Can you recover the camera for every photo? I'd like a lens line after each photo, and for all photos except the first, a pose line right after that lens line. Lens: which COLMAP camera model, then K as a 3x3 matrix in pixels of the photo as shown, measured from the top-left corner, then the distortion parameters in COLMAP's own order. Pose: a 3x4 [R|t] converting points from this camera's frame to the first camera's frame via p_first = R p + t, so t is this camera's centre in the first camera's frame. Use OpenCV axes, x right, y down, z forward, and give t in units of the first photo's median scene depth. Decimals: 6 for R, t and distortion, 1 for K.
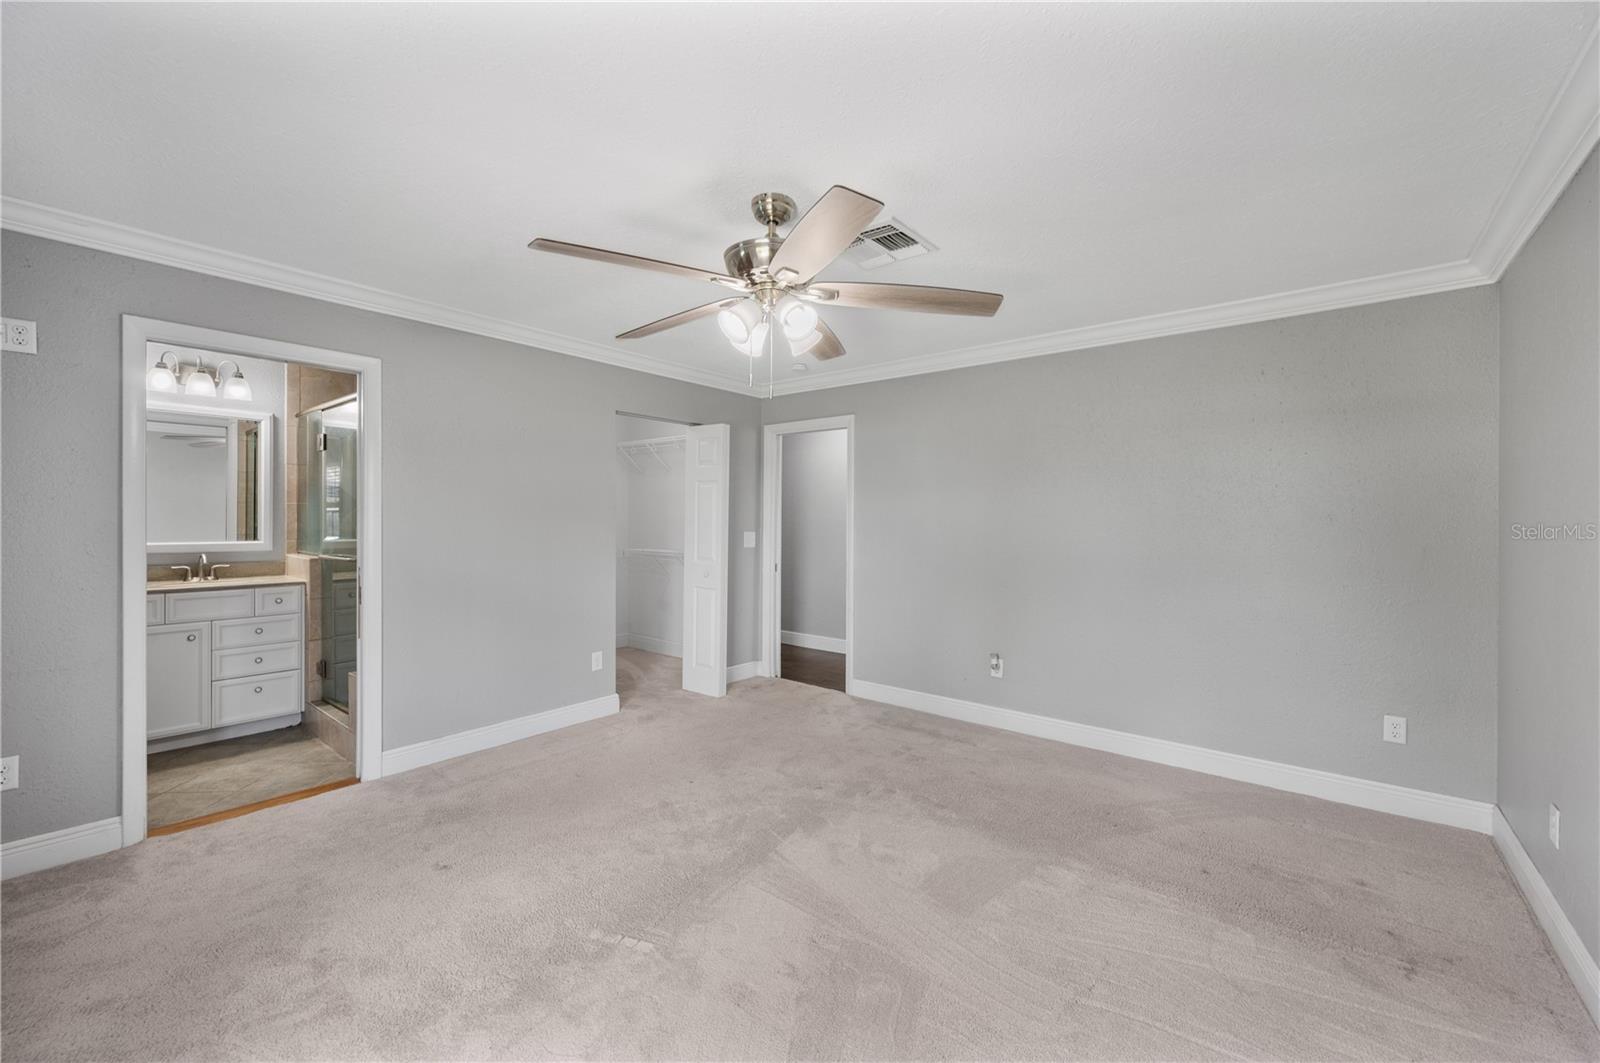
lens RADIAL K [[644.6, 0, 809.8], [0, 644.6, 523.3], [0, 0, 1]] dist [0.000949, -0.000321]
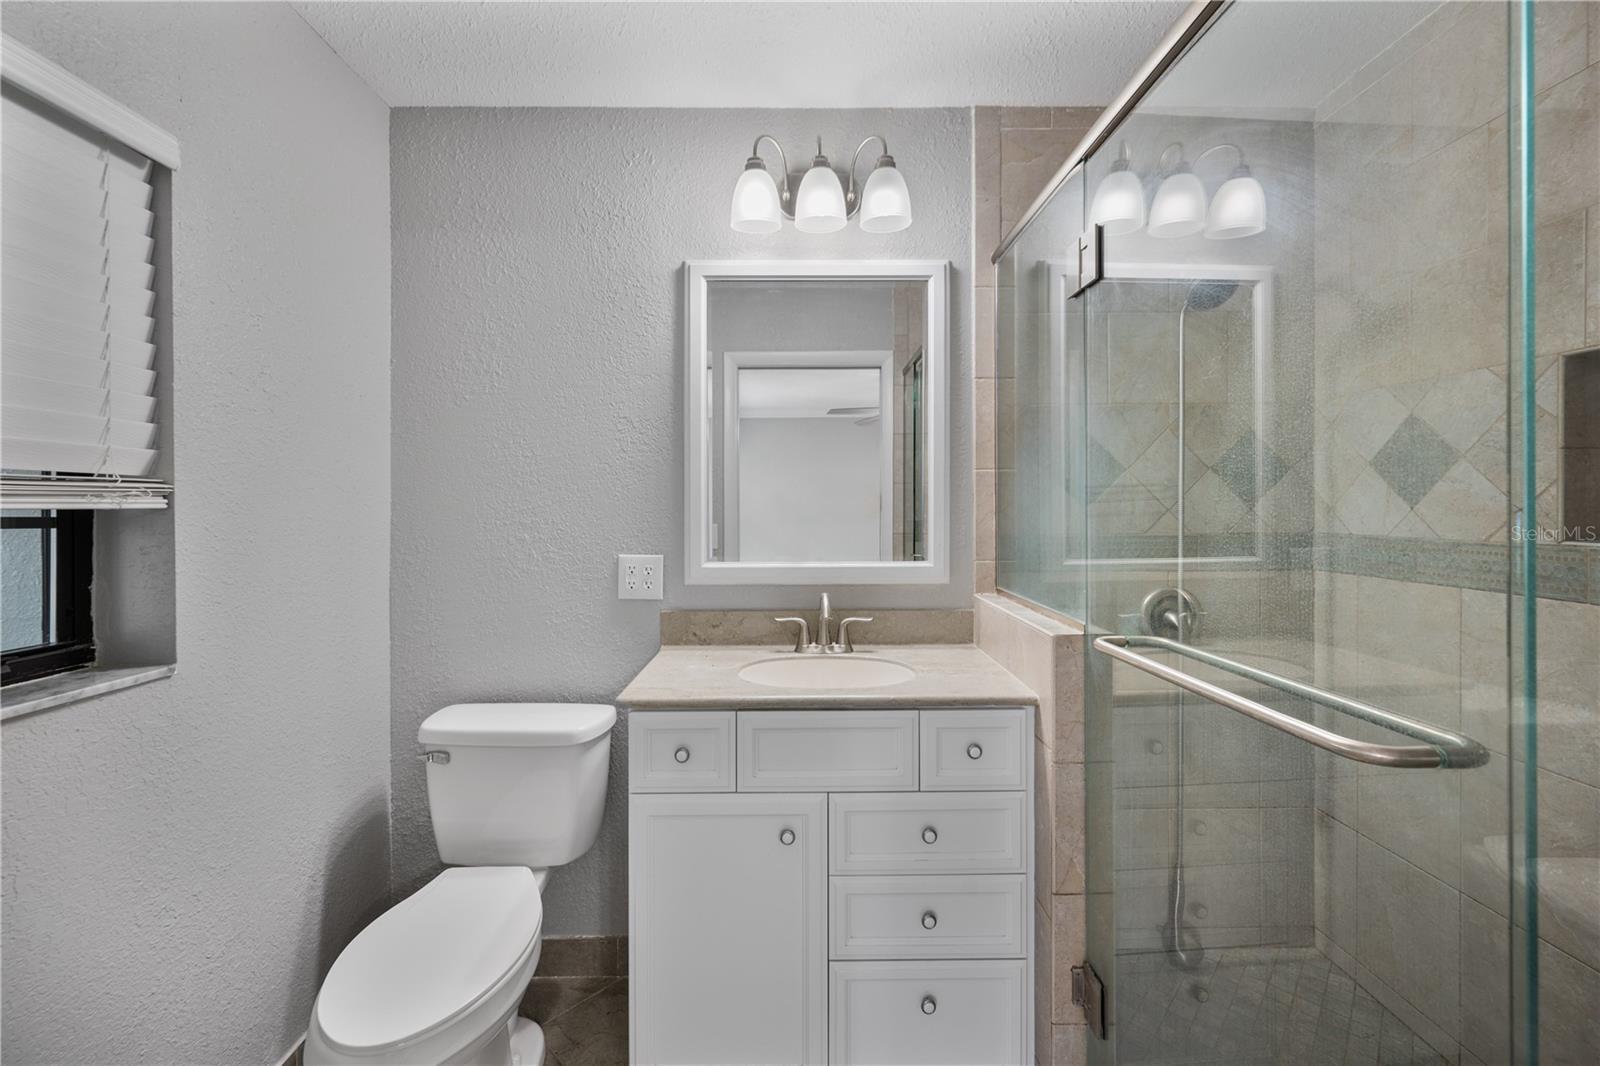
lens RADIAL K [[639.7, 0, 803.4], [0, 639.7, 519.6], [0, 0, 1]] dist [-0.000748, -0.000025]
pose [[0.638024, 0.001819, -0.770014, -0.599400], [0.002864, 0.999985, 0.004736, -0.002612], [0.770011, -0.005227, 0.638009, 0.691262]]
